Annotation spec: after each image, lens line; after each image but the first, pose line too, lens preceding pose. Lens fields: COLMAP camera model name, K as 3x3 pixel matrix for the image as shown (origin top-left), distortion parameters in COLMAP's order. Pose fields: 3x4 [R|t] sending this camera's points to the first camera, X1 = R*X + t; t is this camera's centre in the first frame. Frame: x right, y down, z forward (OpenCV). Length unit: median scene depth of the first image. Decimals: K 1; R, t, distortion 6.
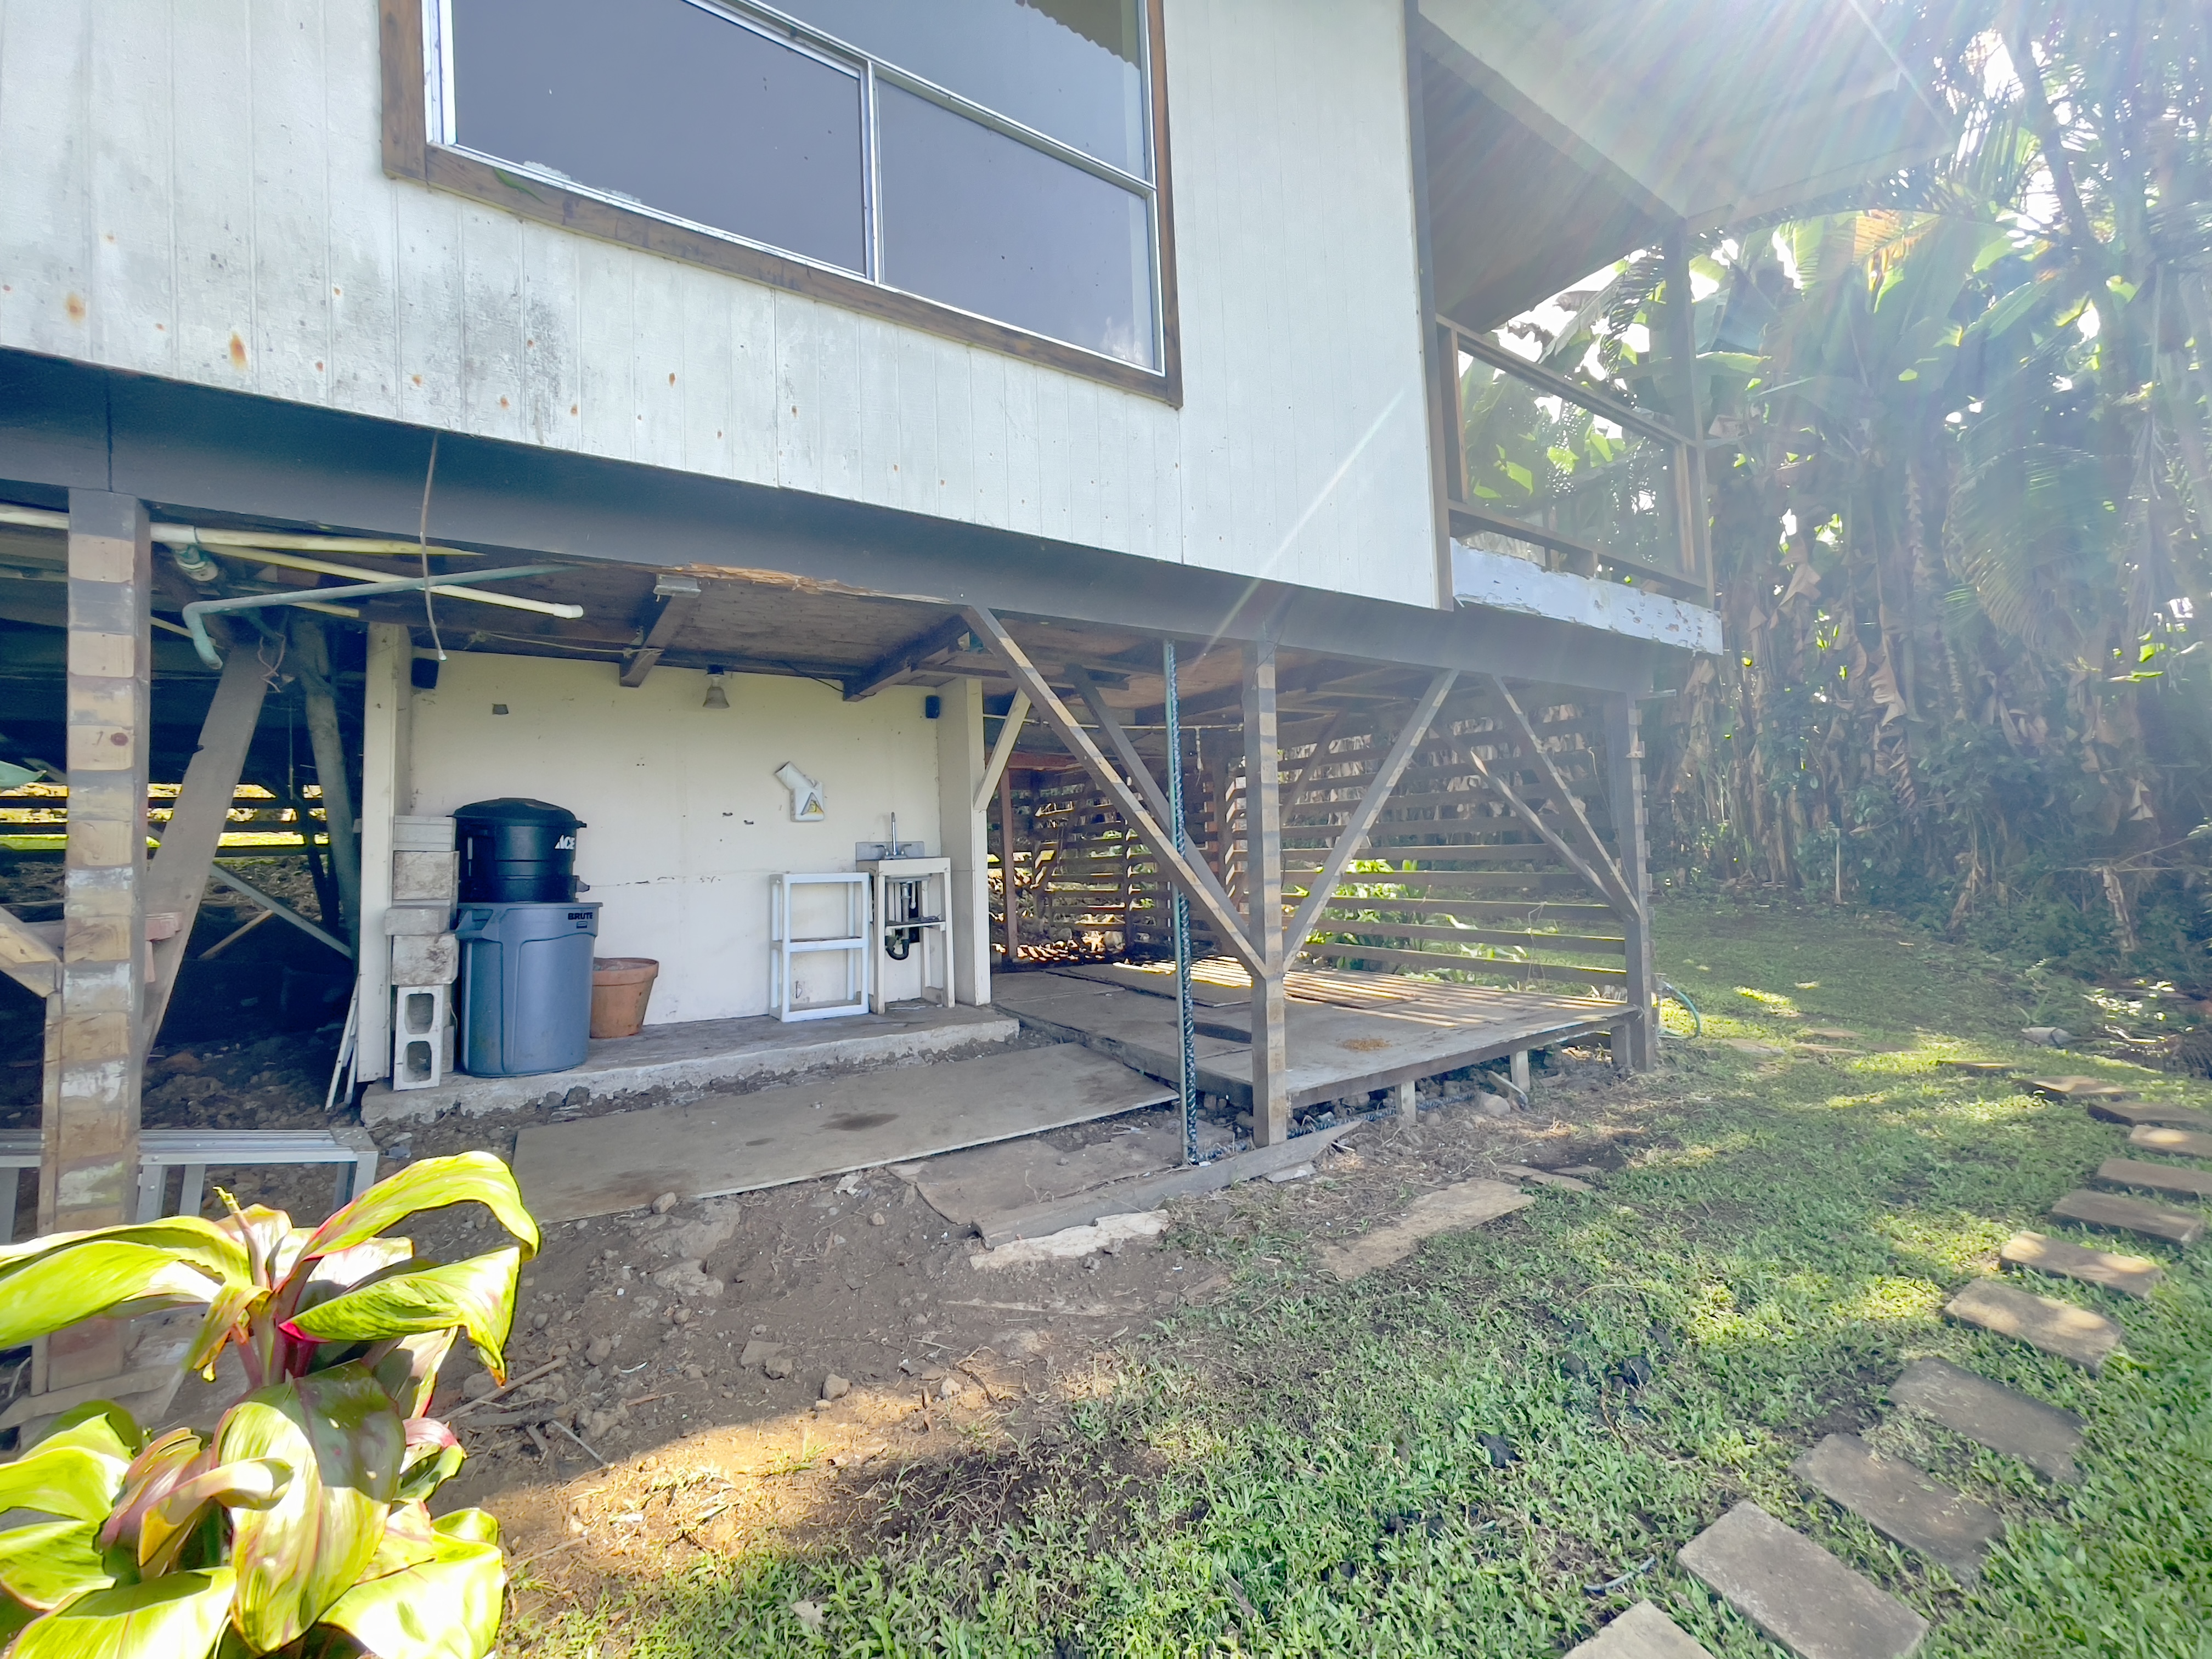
lens RADIAL K [[888.9, 0, 1102.1], [0, 888.9, 826.6], [0, 0, 1]] dist [-0.025210, 0.010811]
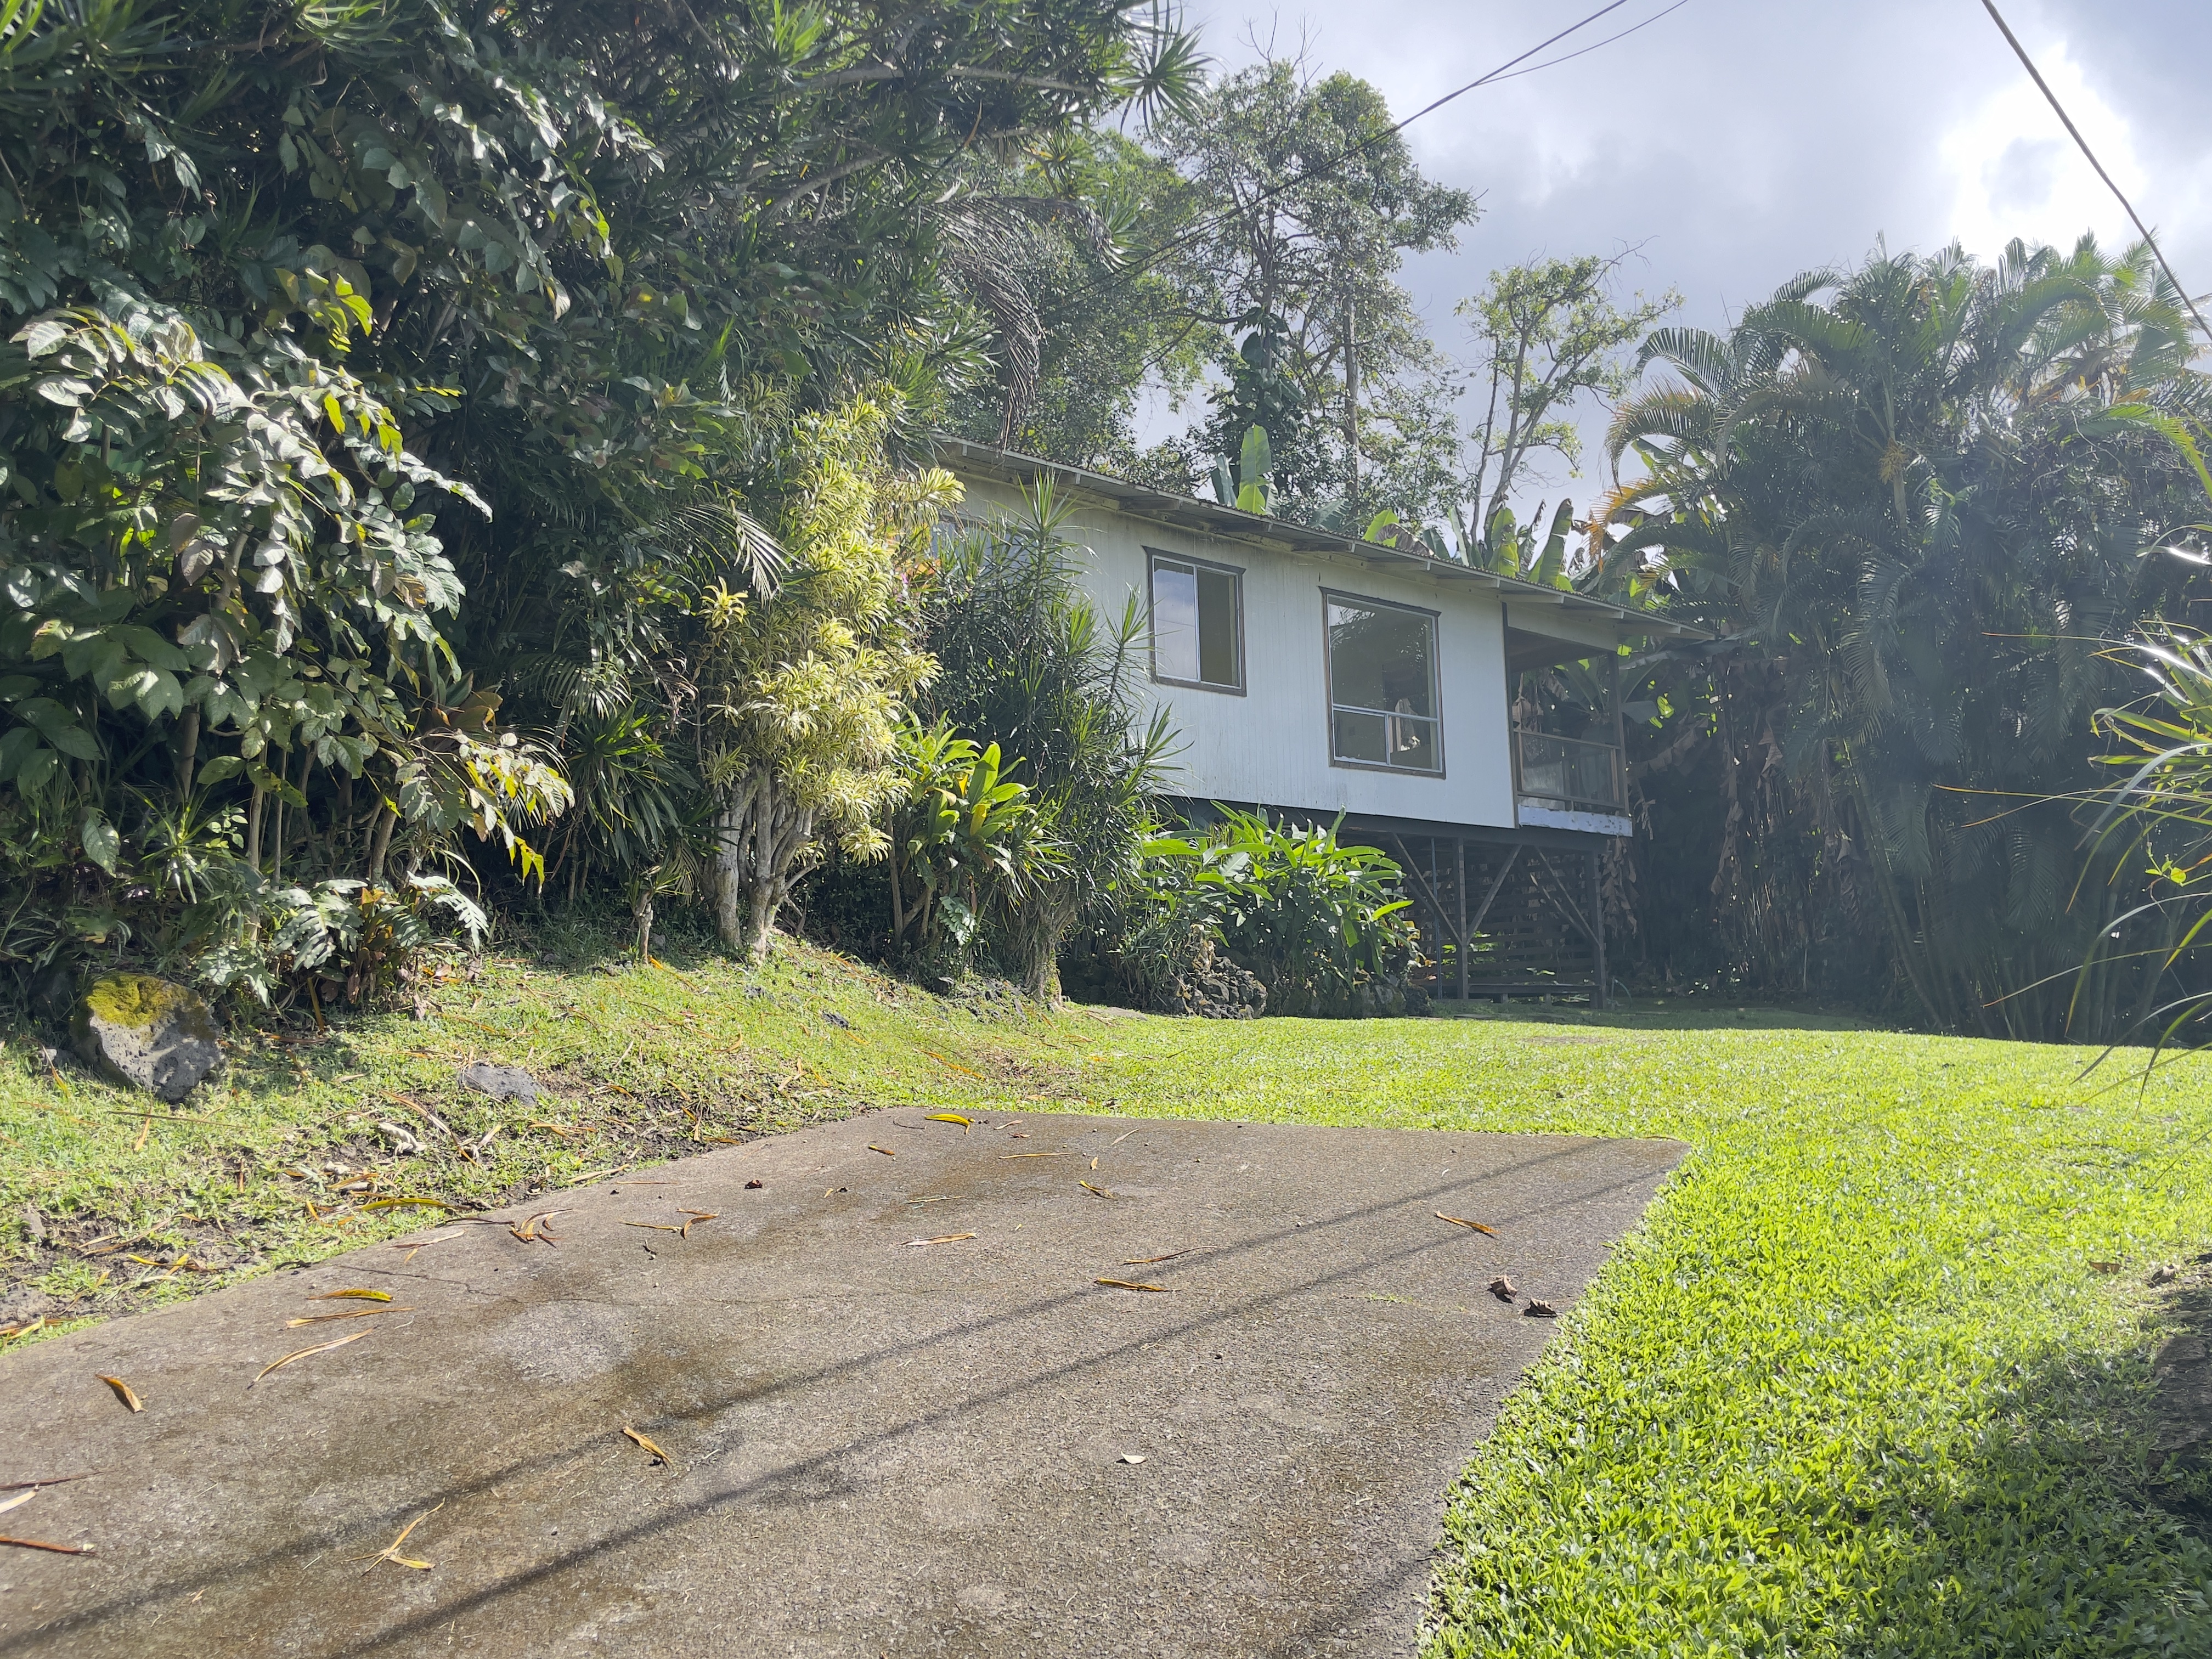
lens RADIAL K [[1680.8, 0, 1106.7], [0, 1680.8, 839.9], [0, 0, 1]] dist [0.076949, -0.121679]
pose [[0.991645, 0.026480, 0.126248, -1.544358], [-0.014477, 0.995366, -0.095061, 0.323826], [-0.128181, 0.092439, 0.987433, -4.034521]]
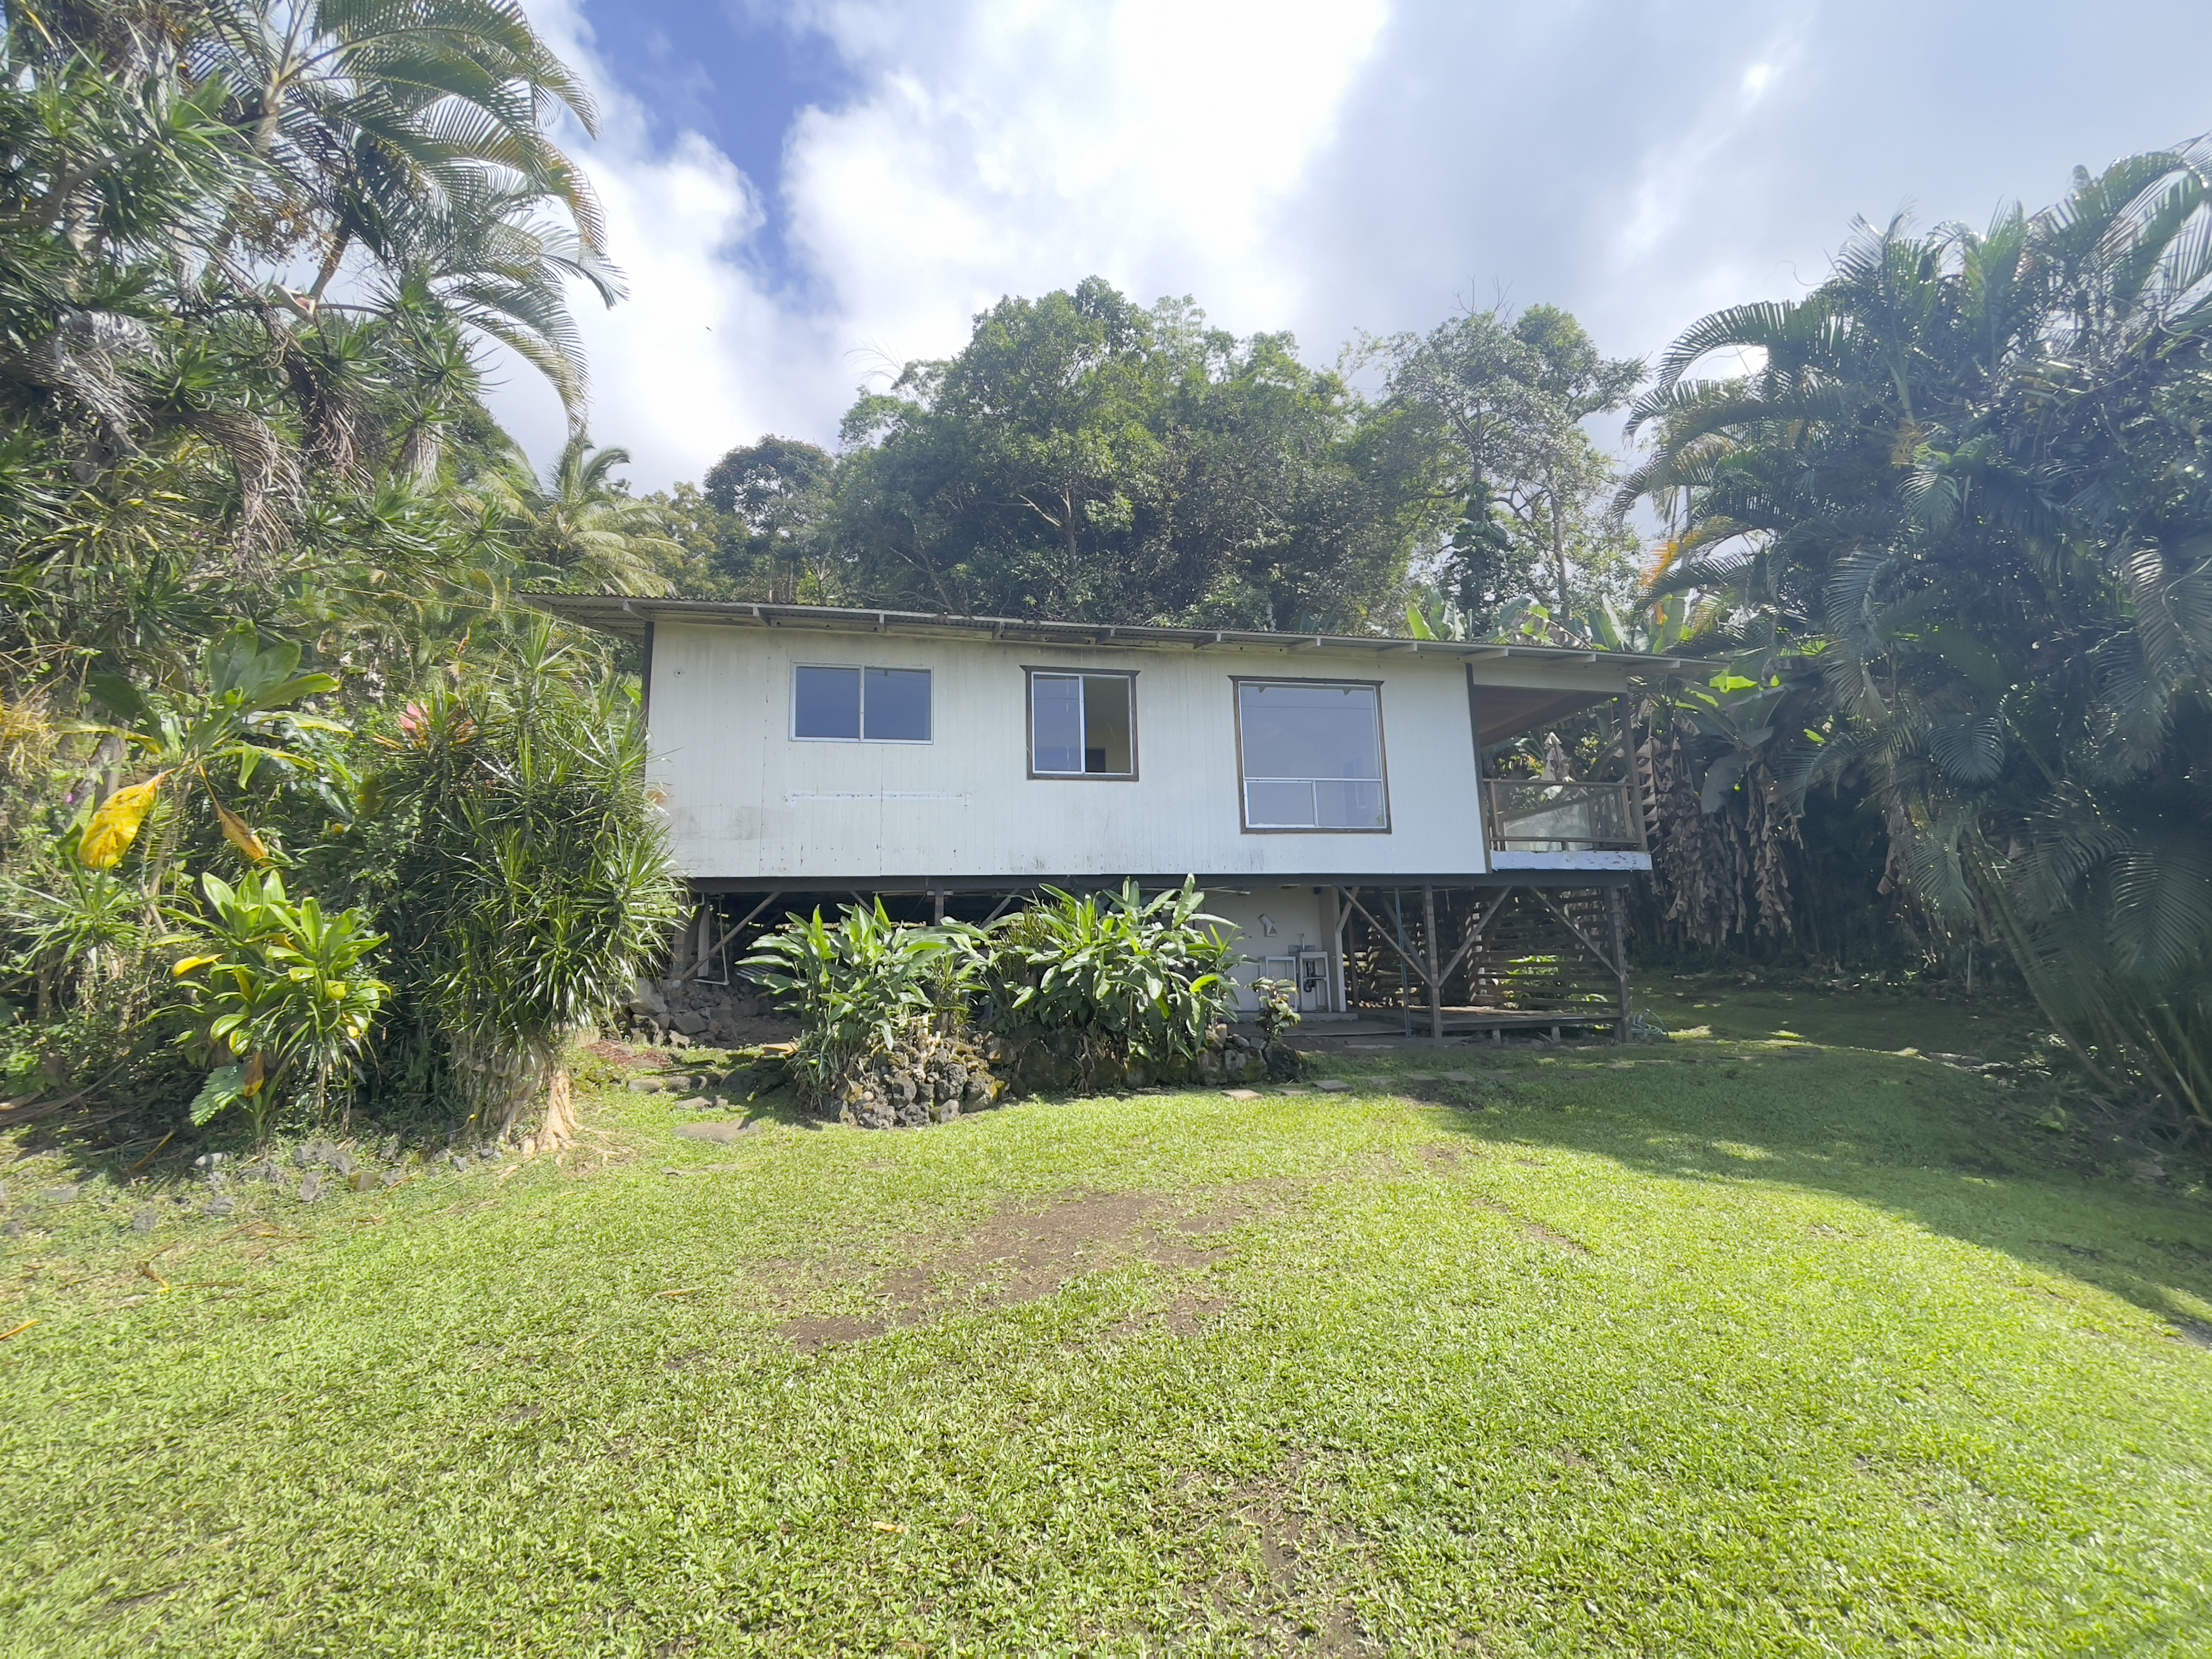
lens RADIAL K [[888.9, 0, 1102.1], [0, 888.9, 826.6], [0, 0, 1]] dist [-0.025210, 0.010811]
pose [[0.928351, -0.040087, -0.369538, 0.250441], [-0.003030, 0.993318, -0.115366, -0.034452], [0.371694, 0.108220, 0.922026, -2.228874]]
